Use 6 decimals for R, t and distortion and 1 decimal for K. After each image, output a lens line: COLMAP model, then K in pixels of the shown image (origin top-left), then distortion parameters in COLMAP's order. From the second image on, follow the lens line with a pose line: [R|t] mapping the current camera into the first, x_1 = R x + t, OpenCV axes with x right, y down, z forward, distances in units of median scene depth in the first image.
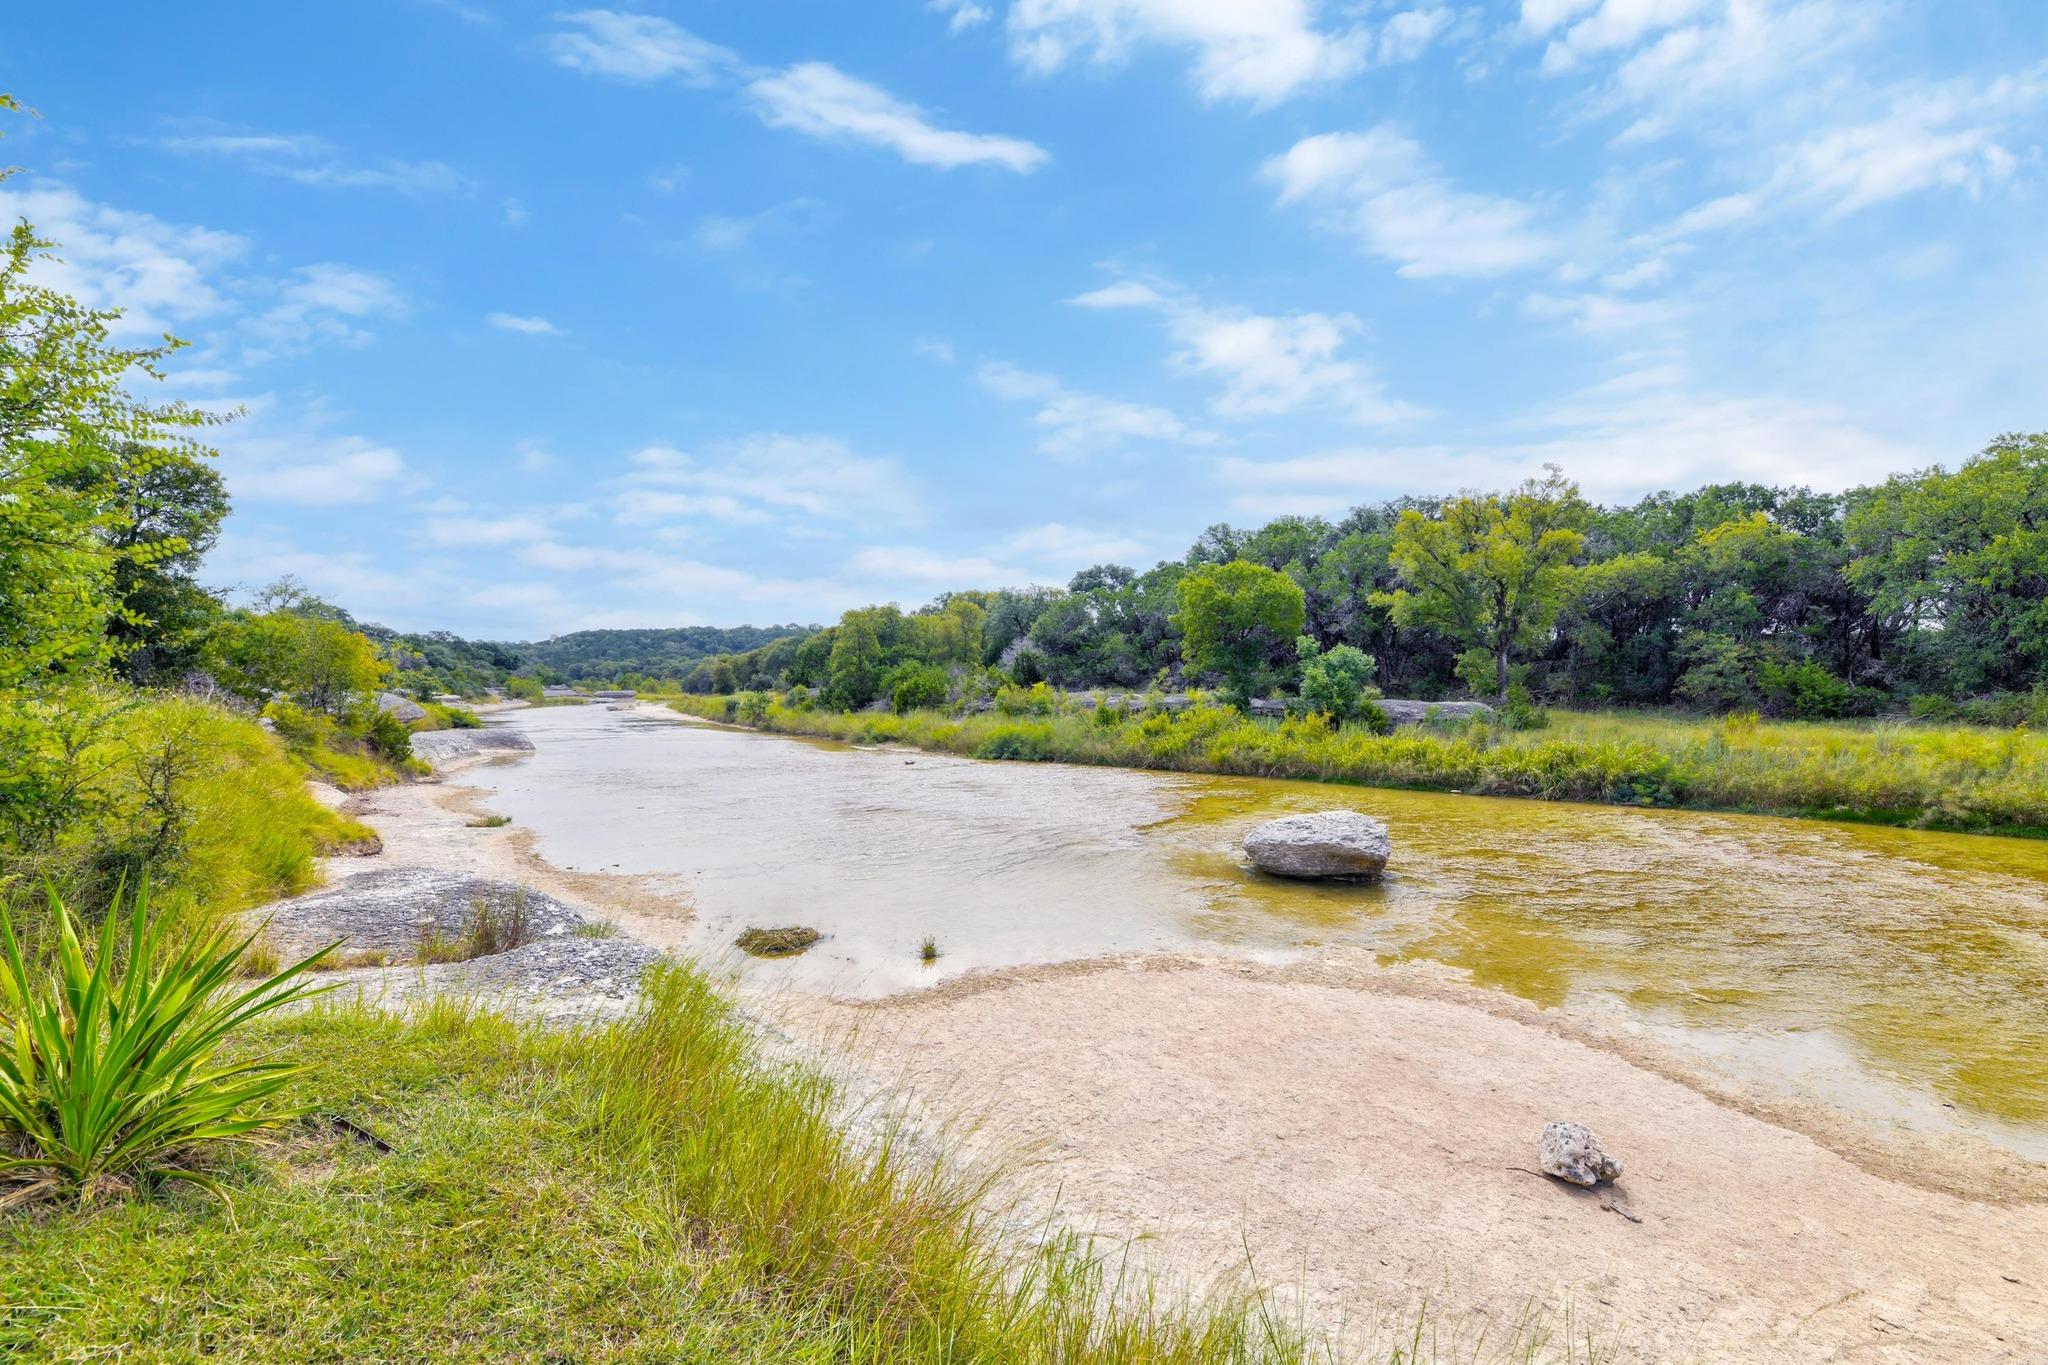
lens RADIAL K [[920.0, 0, 1020.5], [0, 920.0, 695.0], [0, 0, 1]] dist [0.012113, -0.000612]
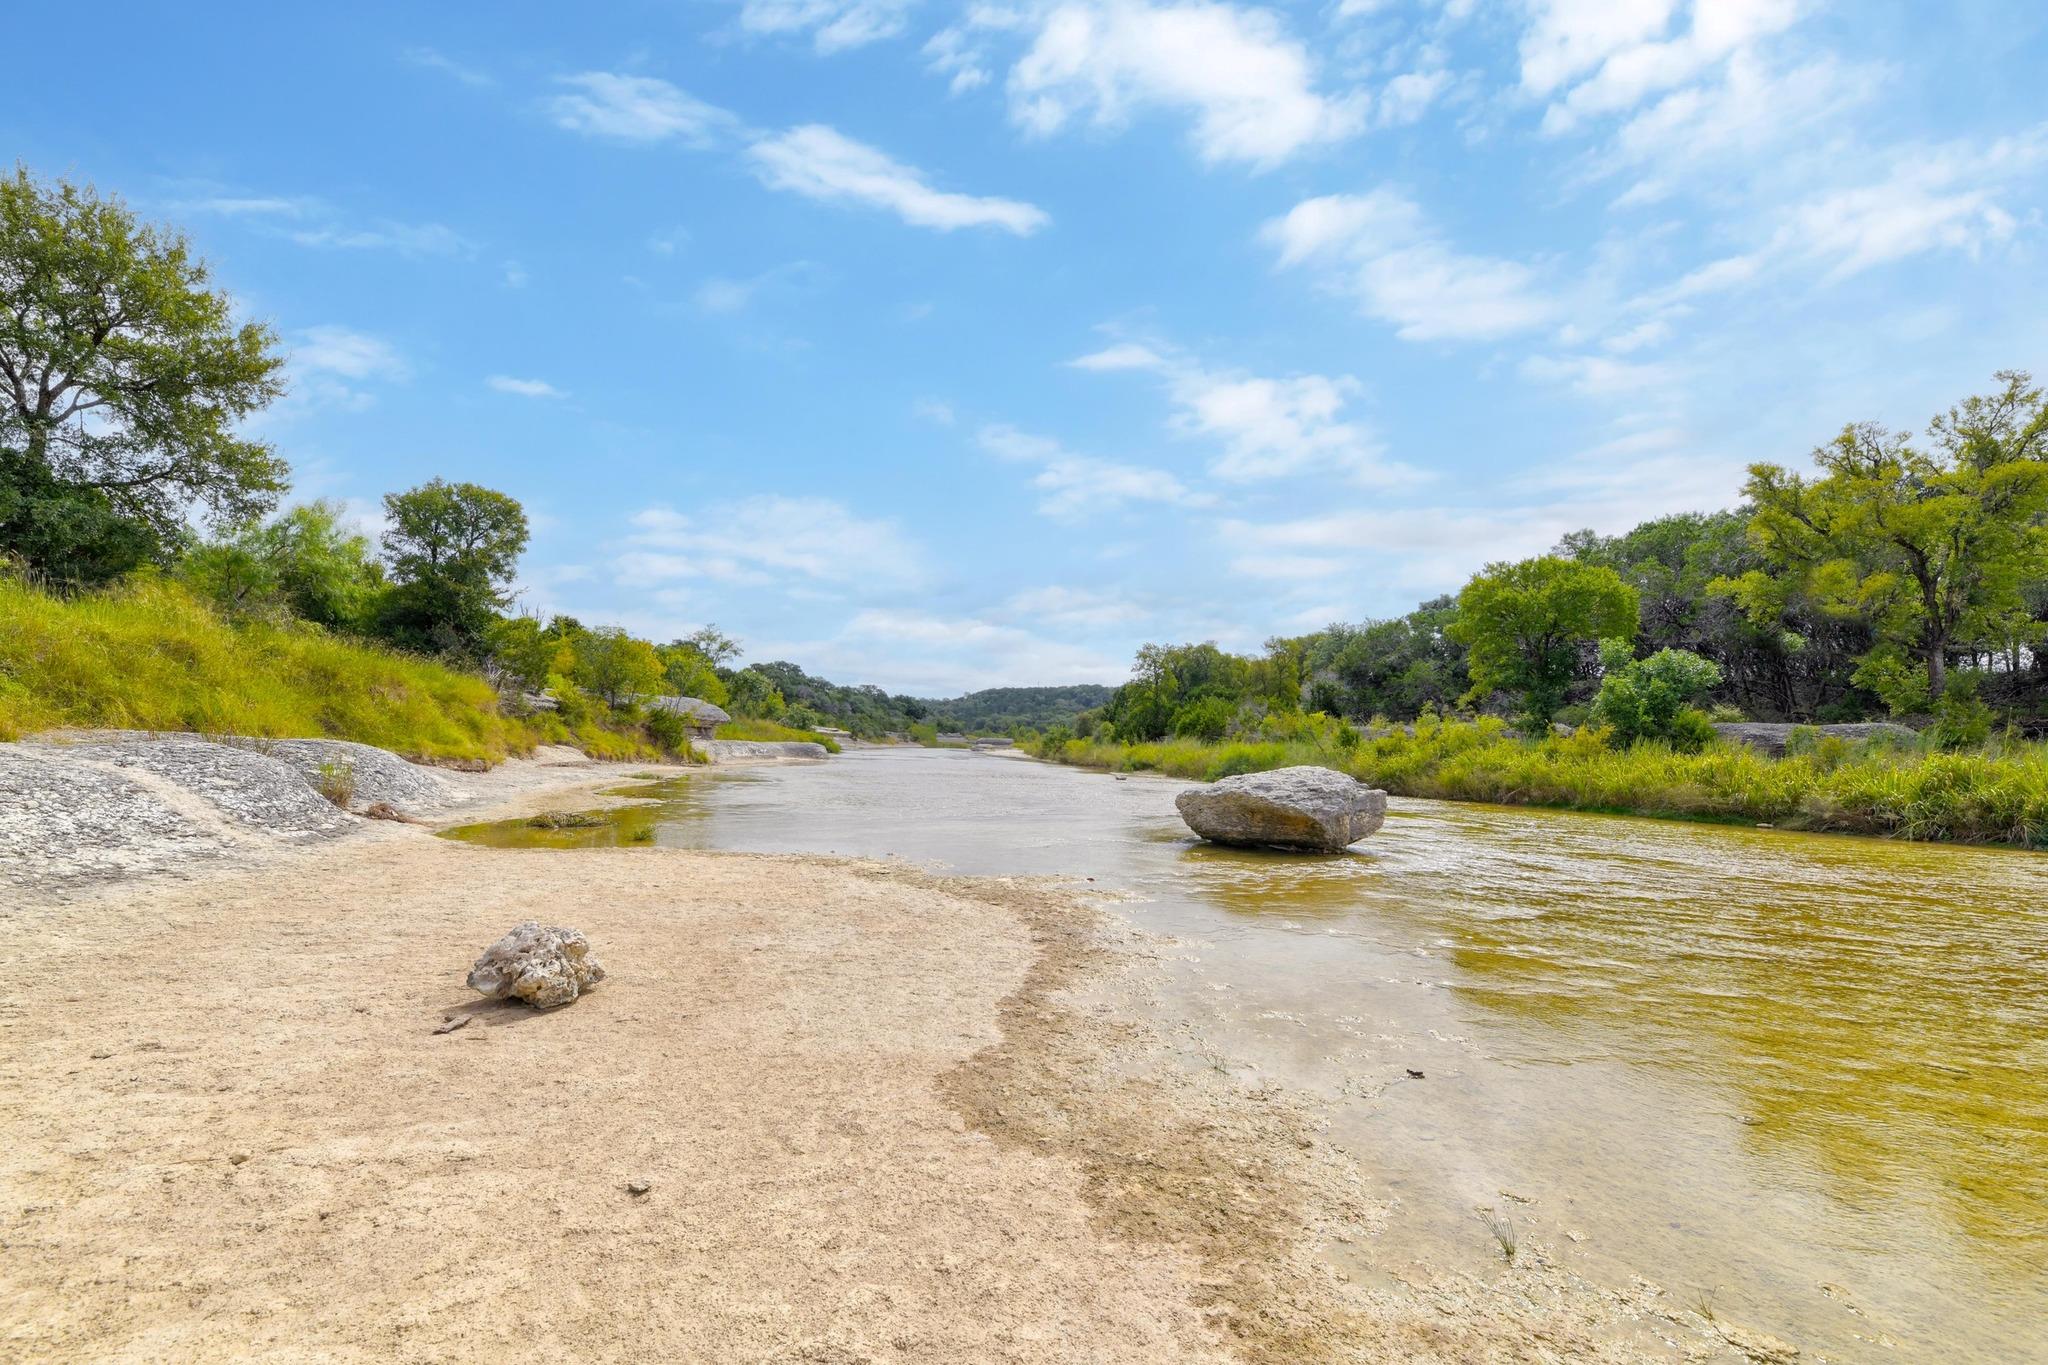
lens RADIAL K [[920.0, 0, 1020.5], [0, 920.0, 695.0], [0, 0, 1]] dist [0.012113, -0.000612]
pose [[0.904517, 0.001031, -0.426436, 0.124003], [-0.031814, 0.997374, -0.065068, 0.033194], [0.425249, 0.072422, 0.902174, 0.052127]]
